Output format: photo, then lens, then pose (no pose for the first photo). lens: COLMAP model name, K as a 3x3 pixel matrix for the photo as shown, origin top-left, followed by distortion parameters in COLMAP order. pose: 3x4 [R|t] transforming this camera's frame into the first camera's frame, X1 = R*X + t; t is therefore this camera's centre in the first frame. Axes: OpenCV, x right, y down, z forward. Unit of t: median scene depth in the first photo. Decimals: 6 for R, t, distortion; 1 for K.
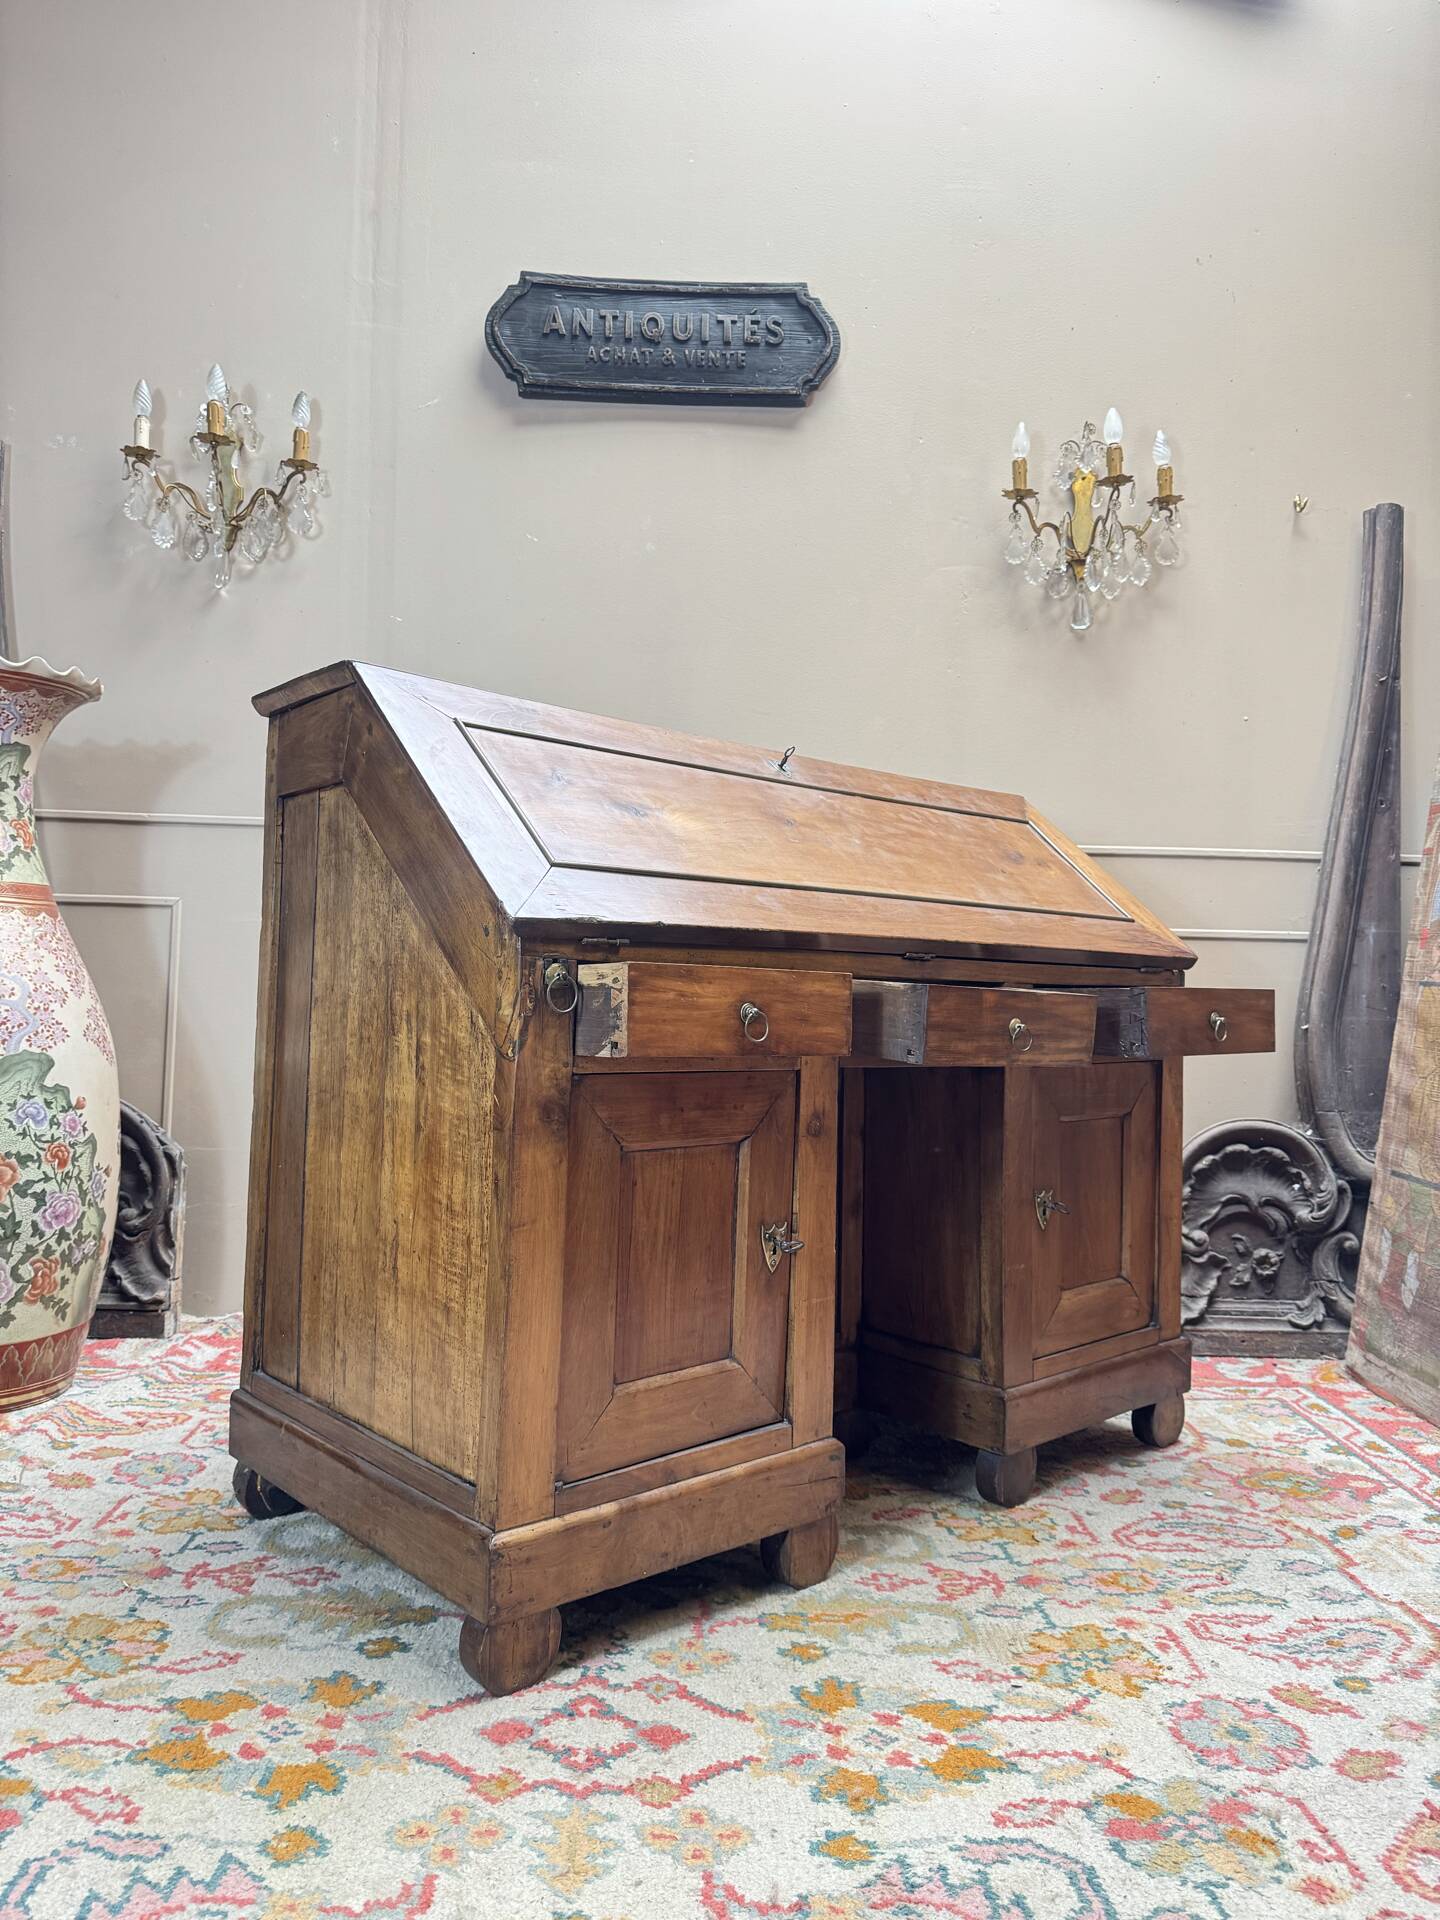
lens RADIAL K [[1347.8, 0, 711.5], [0, 1347.8, 966.0], [0, 0, 1]] dist [0.001992, -0.008179]
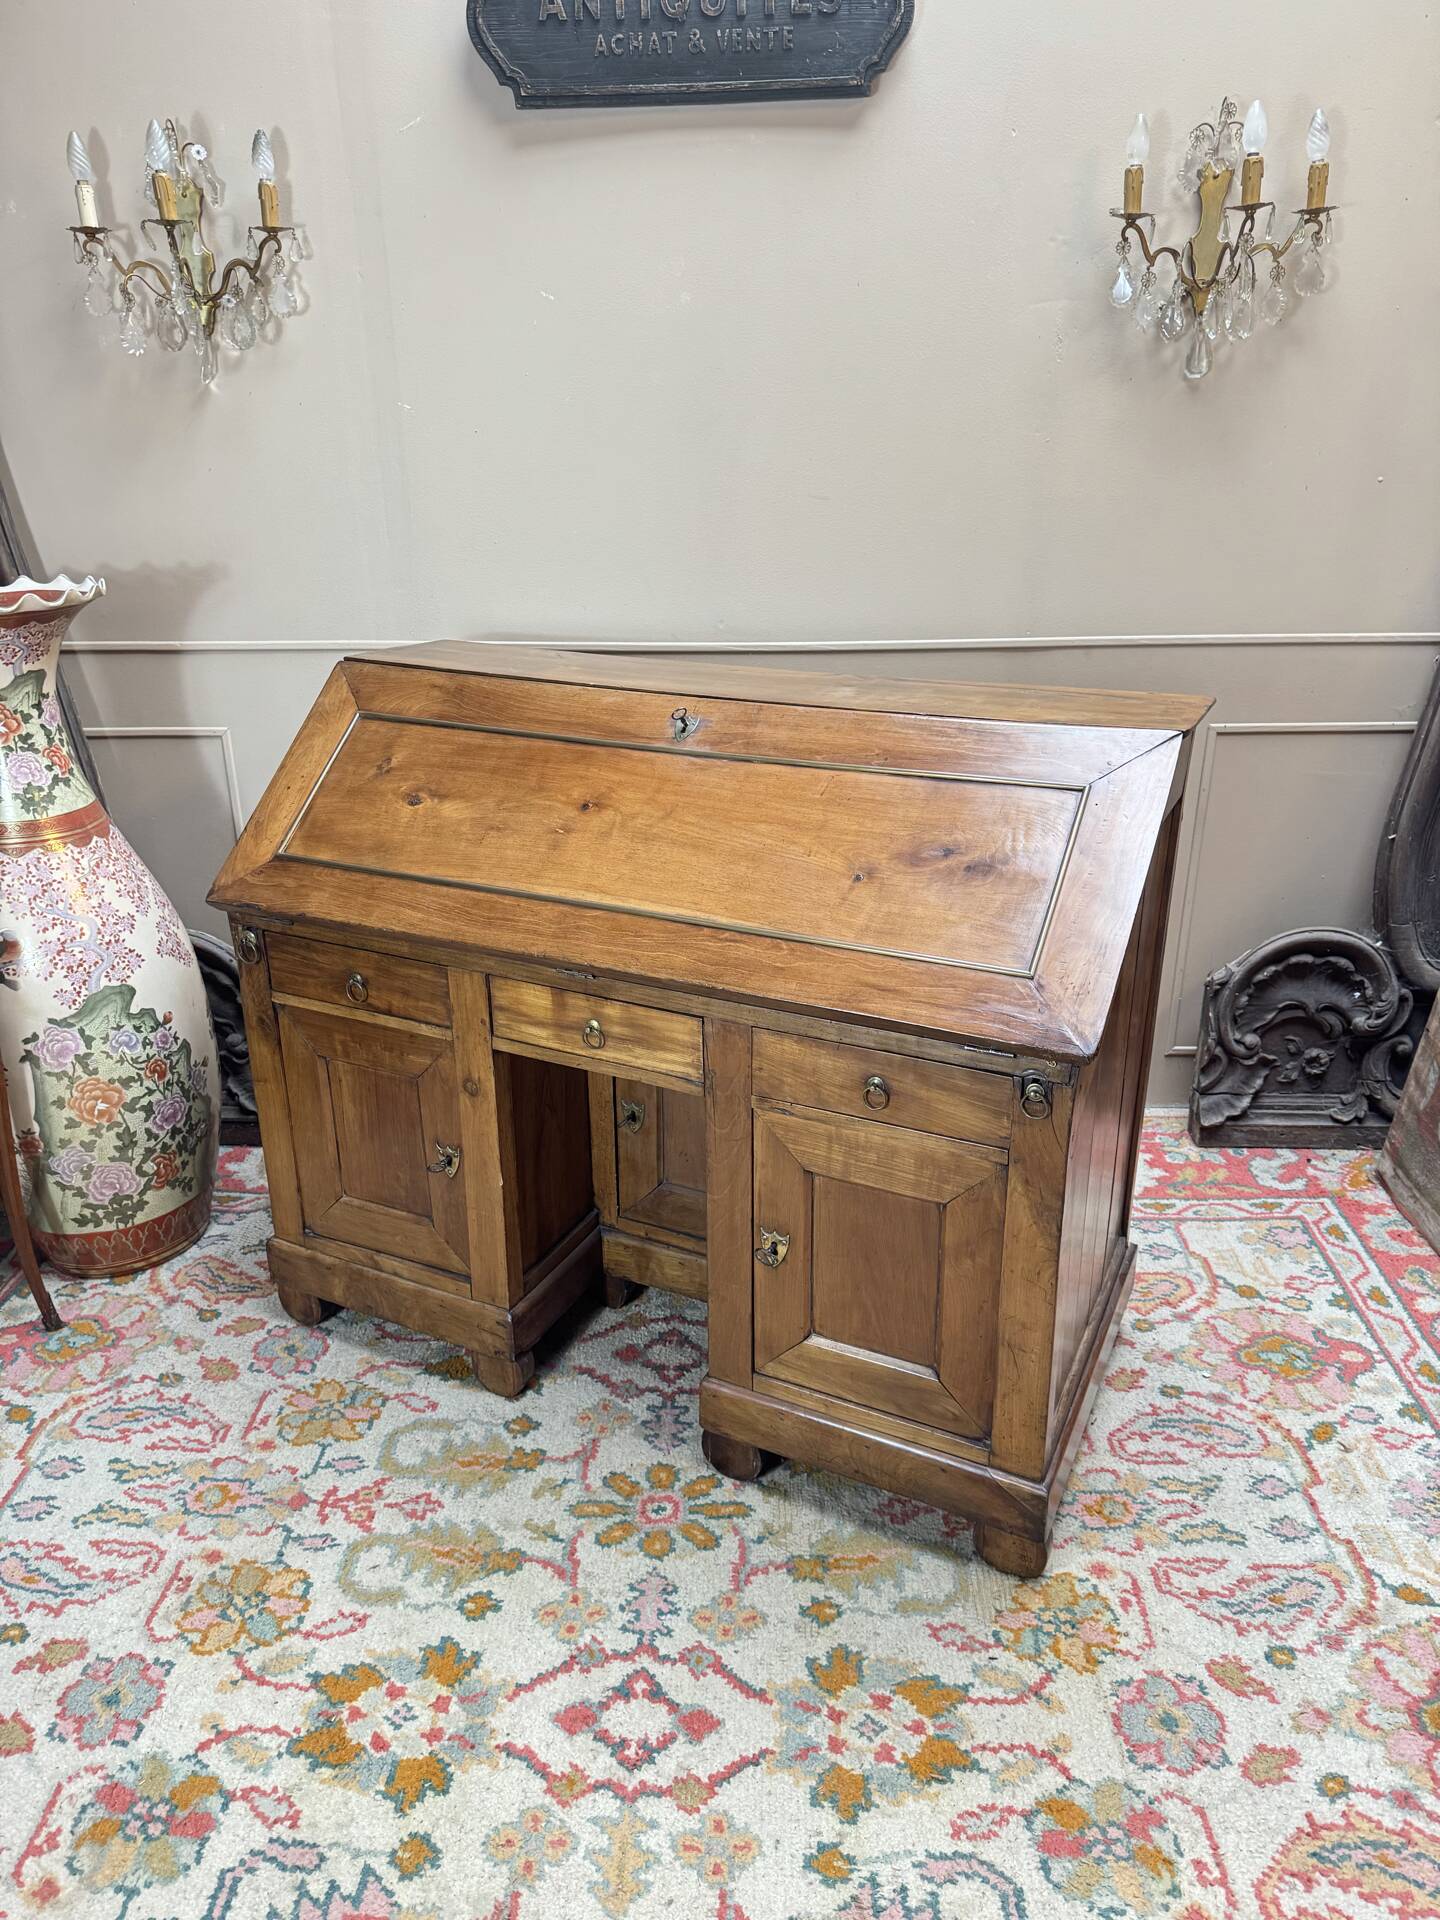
lens RADIAL K [[1346.5, 0, 718.3], [0, 1346.5, 965.0], [0, 0, 1]] dist [0.005366, -0.010833]
pose [[0.996658, -0.008936, -0.081197, 0.060944], [0.039911, 0.920550, 0.388581, -0.382376], [0.071274, -0.390523, 0.917830, 0.079914]]
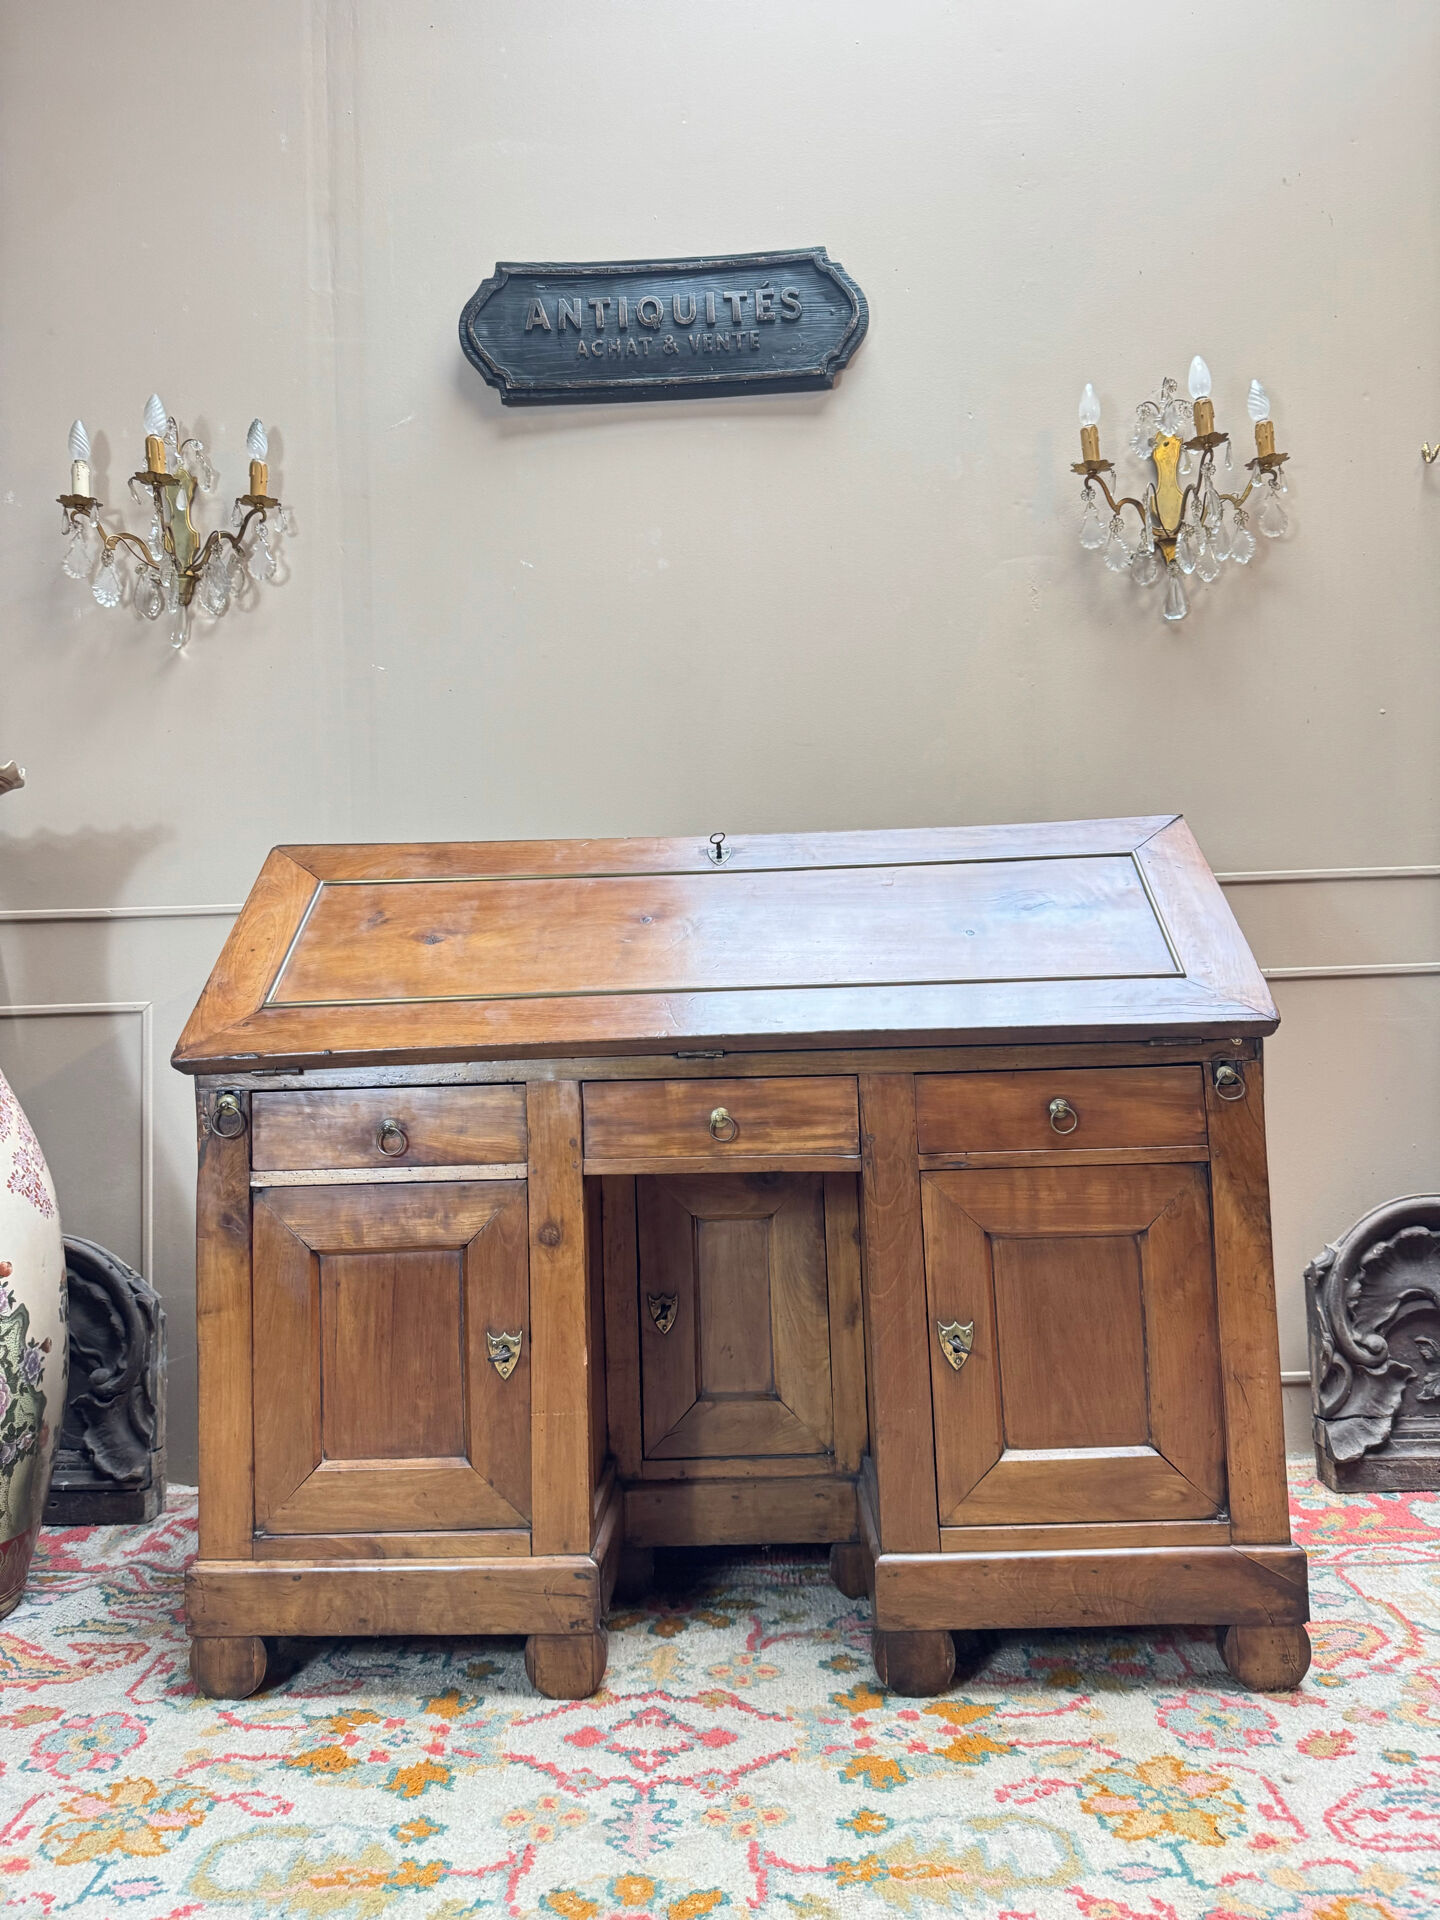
lens RADIAL K [[1350.5, 0, 713.5], [0, 1350.5, 960.5], [0, 0, 1]] dist [0.000198, -0.007036]
pose [[0.996389, -0.060877, -0.059180, 0.034124], [0.059179, 0.997795, -0.030041, -0.043542], [0.060878, 0.026430, 0.997795, 0.216886]]
